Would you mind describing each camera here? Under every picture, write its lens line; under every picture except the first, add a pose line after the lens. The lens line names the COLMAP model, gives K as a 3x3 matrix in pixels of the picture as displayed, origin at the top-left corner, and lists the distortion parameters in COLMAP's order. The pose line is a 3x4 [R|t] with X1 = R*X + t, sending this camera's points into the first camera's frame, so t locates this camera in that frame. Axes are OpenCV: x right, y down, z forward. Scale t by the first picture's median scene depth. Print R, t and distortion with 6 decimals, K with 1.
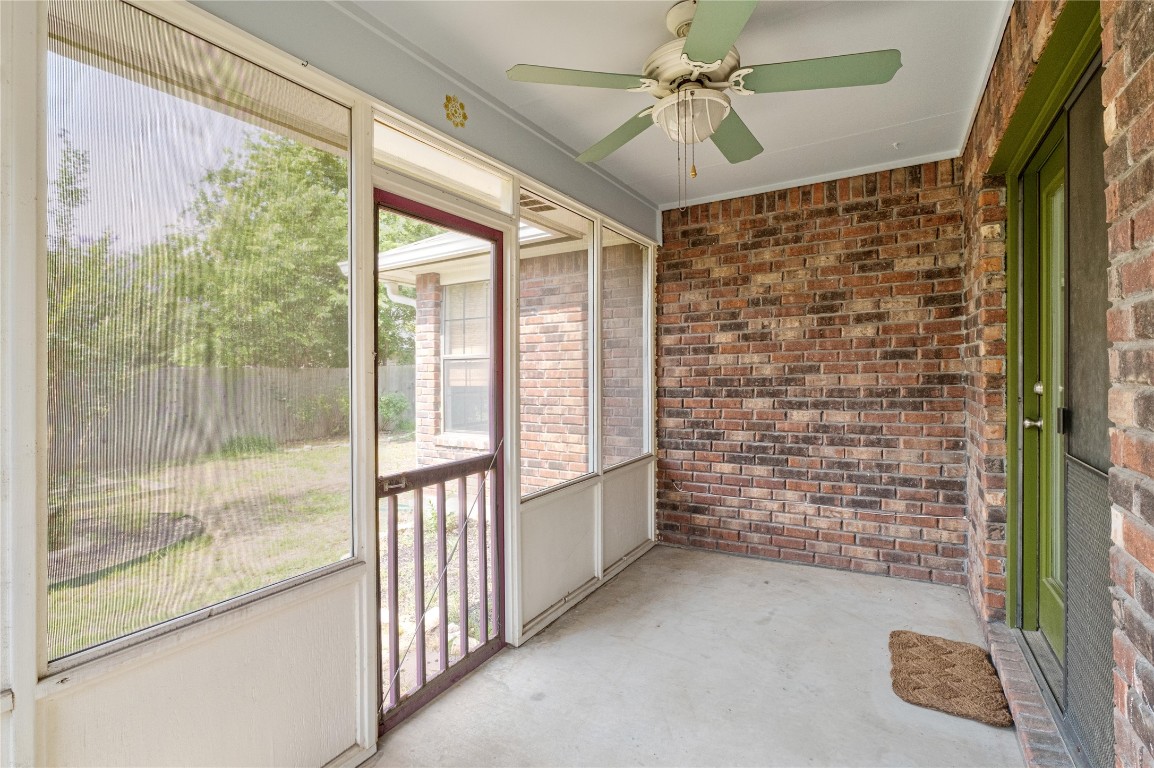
lens RADIAL K [[530.7, 0, 574.9], [0, 530.7, 372.8], [0, 0, 1]] dist [-0.011183, 0.000426]
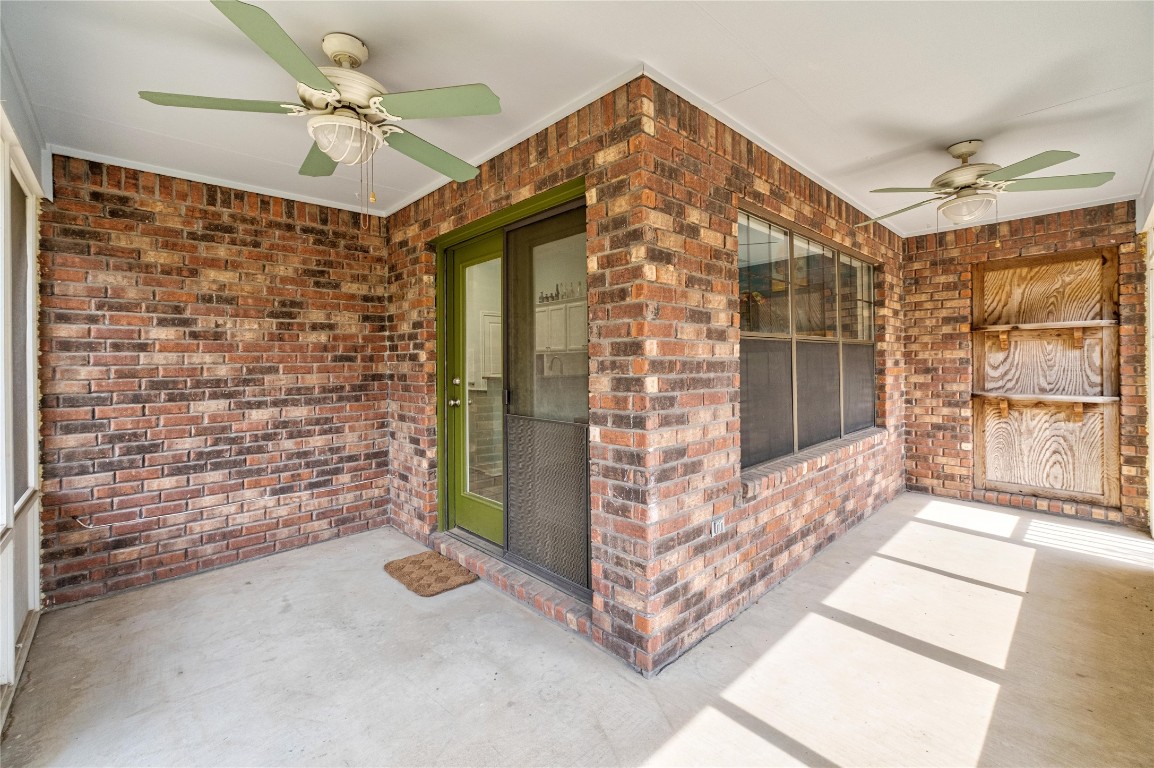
lens RADIAL K [[491.4, 0, 581.6], [0, 491.4, 375.5], [0, 0, 1]] dist [-0.003138, -0.000114]
pose [[0.264472, -0.008435, 0.964356, -0.334658], [0.008315, 0.999945, 0.006466, 0.003159], [-0.964357, 0.006309, 0.264528, 0.135182]]
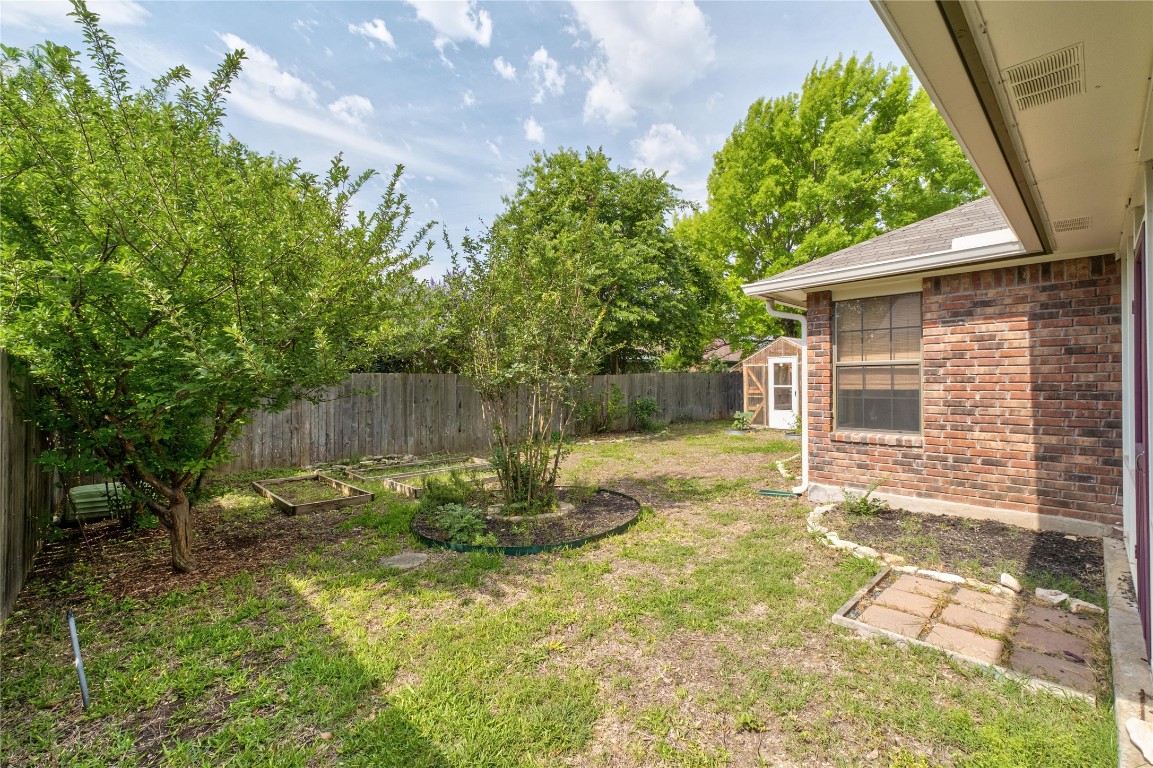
lens RADIAL K [[491.0, 0, 581.1], [0, 491.0, 375.5], [0, 0, 1]] dist [-0.003138, -0.000114]
pose [[0.967017, 0.004781, -0.254667, -0.756666], [-0.008712, 0.999860, -0.014310, 0.022612], [0.254563, 0.016057, 0.966923, -0.245915]]
